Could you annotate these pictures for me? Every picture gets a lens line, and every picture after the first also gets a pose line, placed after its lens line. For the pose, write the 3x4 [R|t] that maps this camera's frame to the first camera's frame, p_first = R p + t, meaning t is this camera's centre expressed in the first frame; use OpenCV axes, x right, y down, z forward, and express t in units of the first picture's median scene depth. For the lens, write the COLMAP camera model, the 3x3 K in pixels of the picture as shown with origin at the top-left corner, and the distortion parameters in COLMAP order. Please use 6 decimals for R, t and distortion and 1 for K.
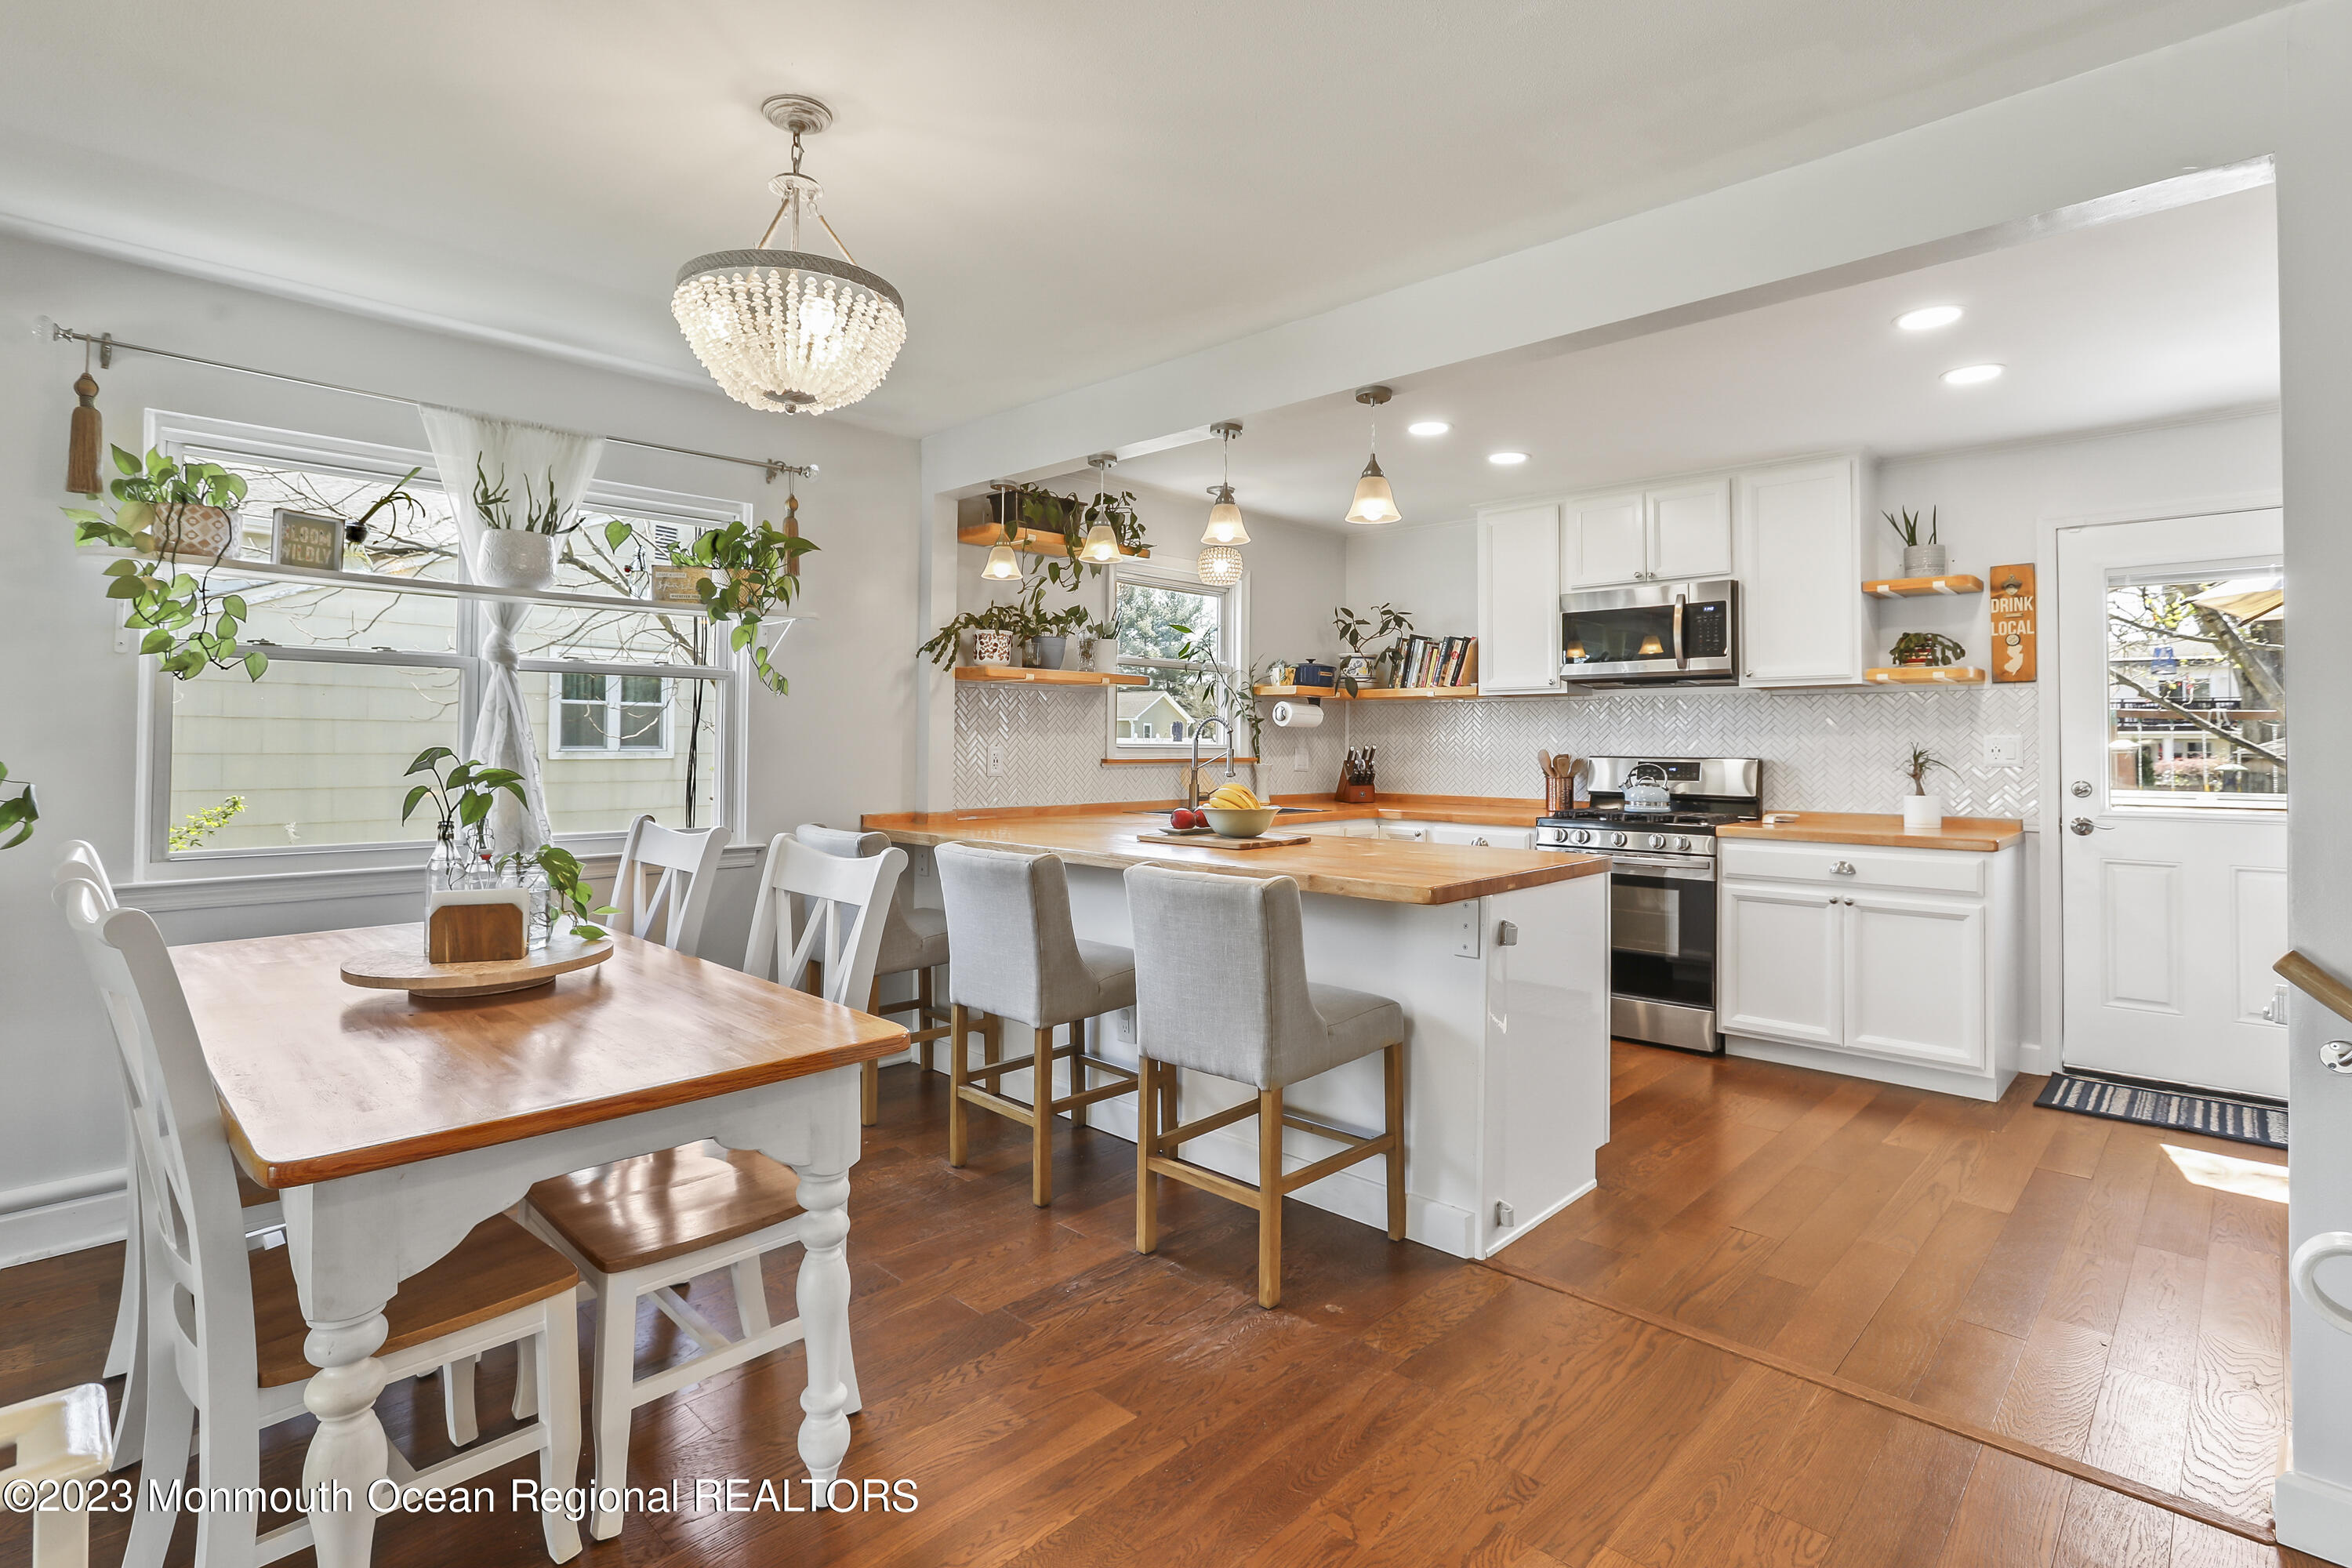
lens RADIAL K [[1138.8, 0, 1177.7], [0, 1138.8, 722.4], [0, 0, 1]] dist [-0.037831, 0.026526]
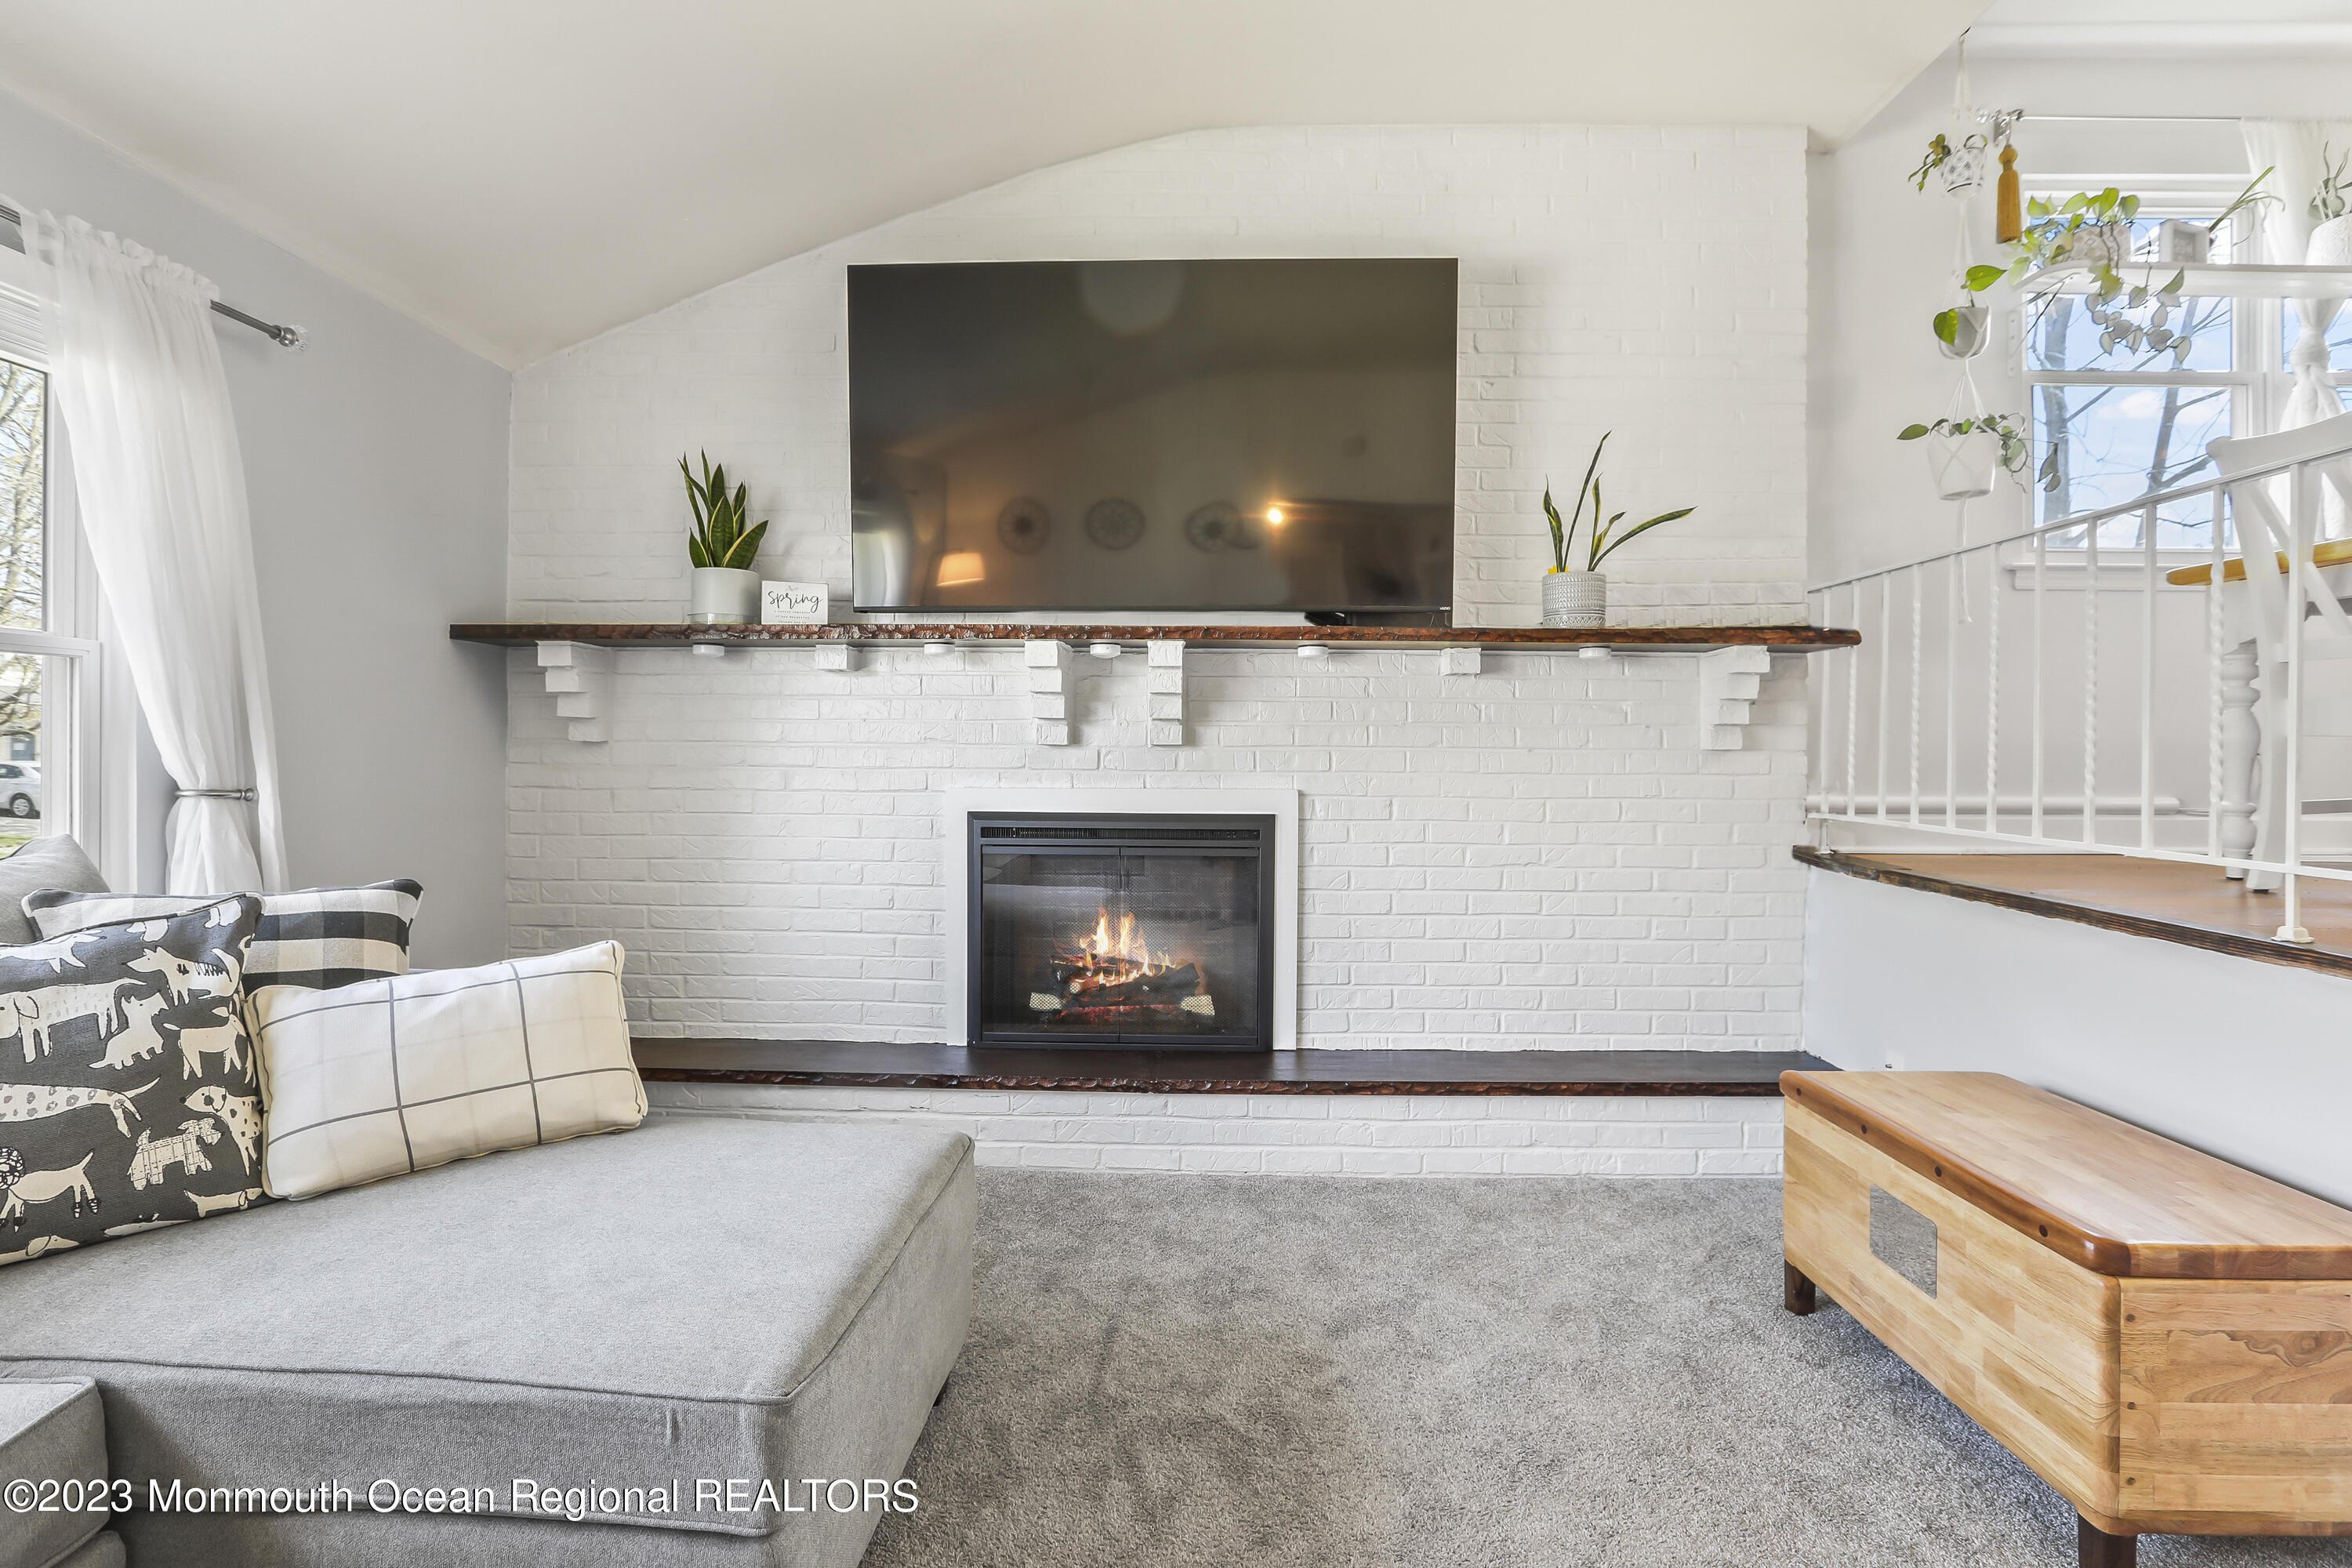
lens RADIAL K [[1071.1, 0, 1185.8], [0, 1071.1, 753.5], [0, 0, 1]] dist [-0.039880, 0.014569]
pose [[0.678810, 0.002326, -0.734311, -0.451323], [0.010645, 0.999859, 0.013007, 0.208181], [0.734237, -0.016646, 0.678689, -0.285878]]
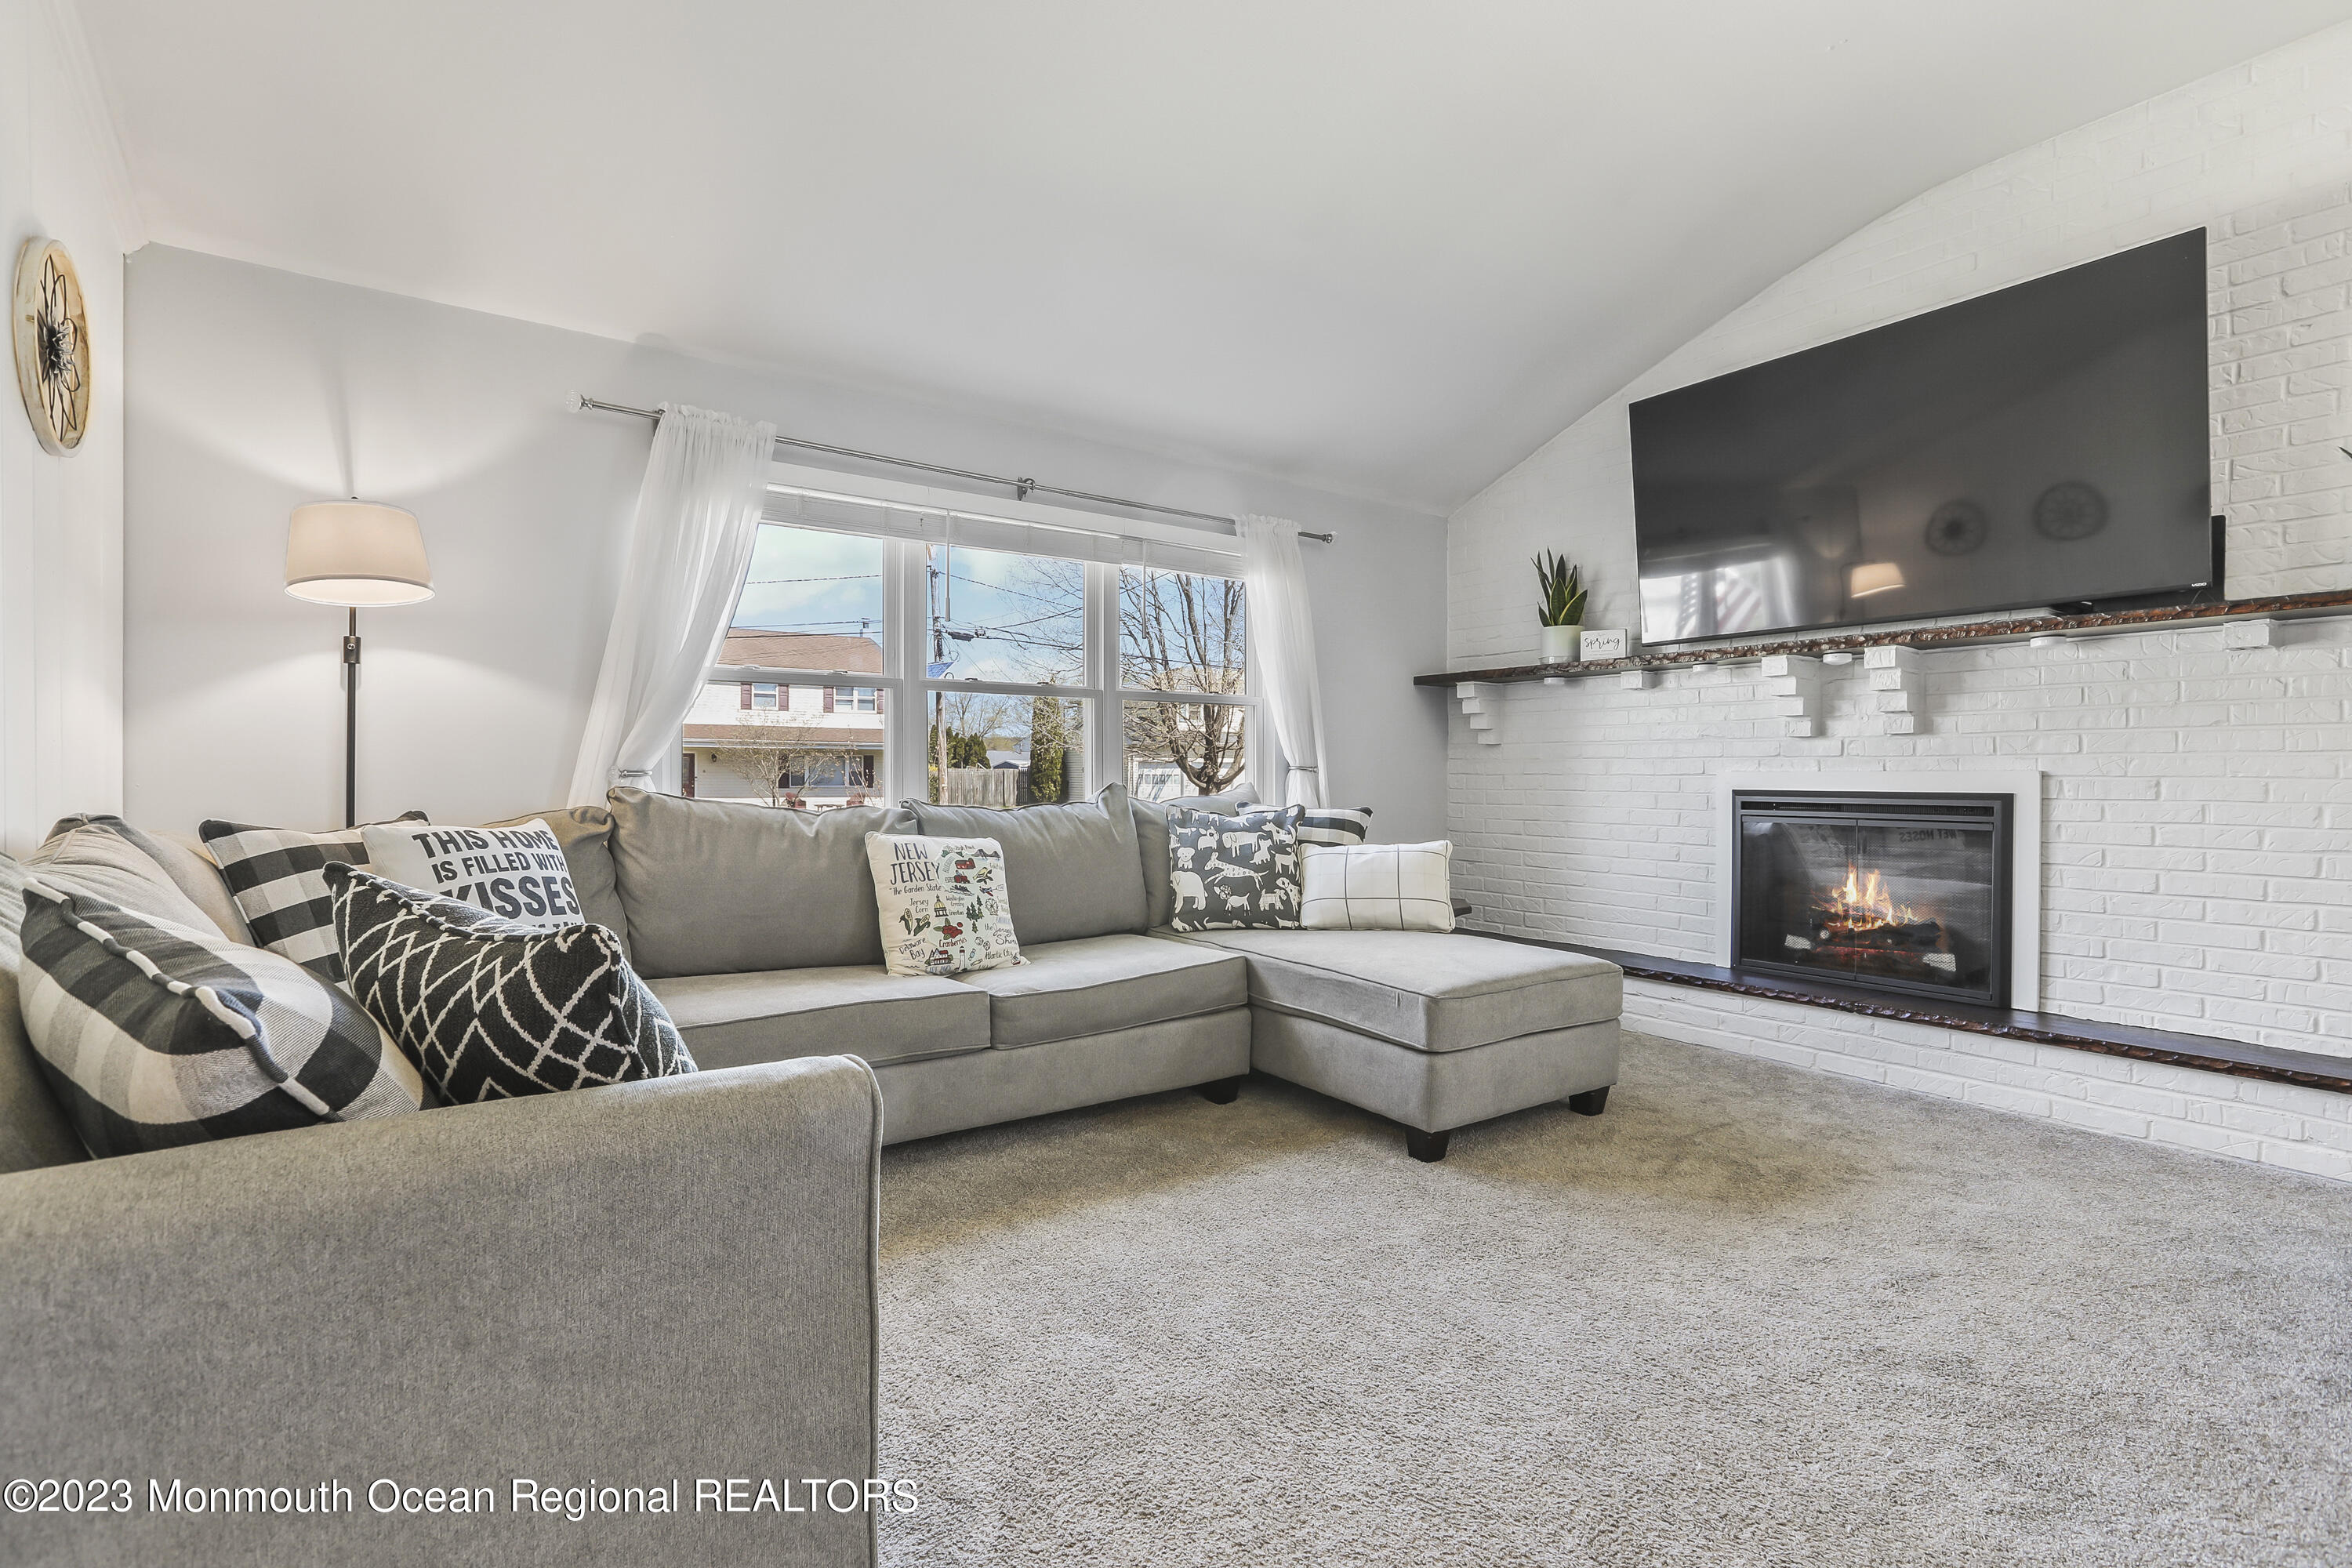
lens RADIAL K [[1092.1, 0, 1181.5], [0, 1092.1, 776.1], [0, 0, 1]] dist [-0.022277, 0.011774]
pose [[-0.172955, -0.003803, -0.984922, -0.066296], [0.016817, 0.999835, -0.006814, 0.240034], [0.984786, -0.017742, -0.172862, -0.222066]]
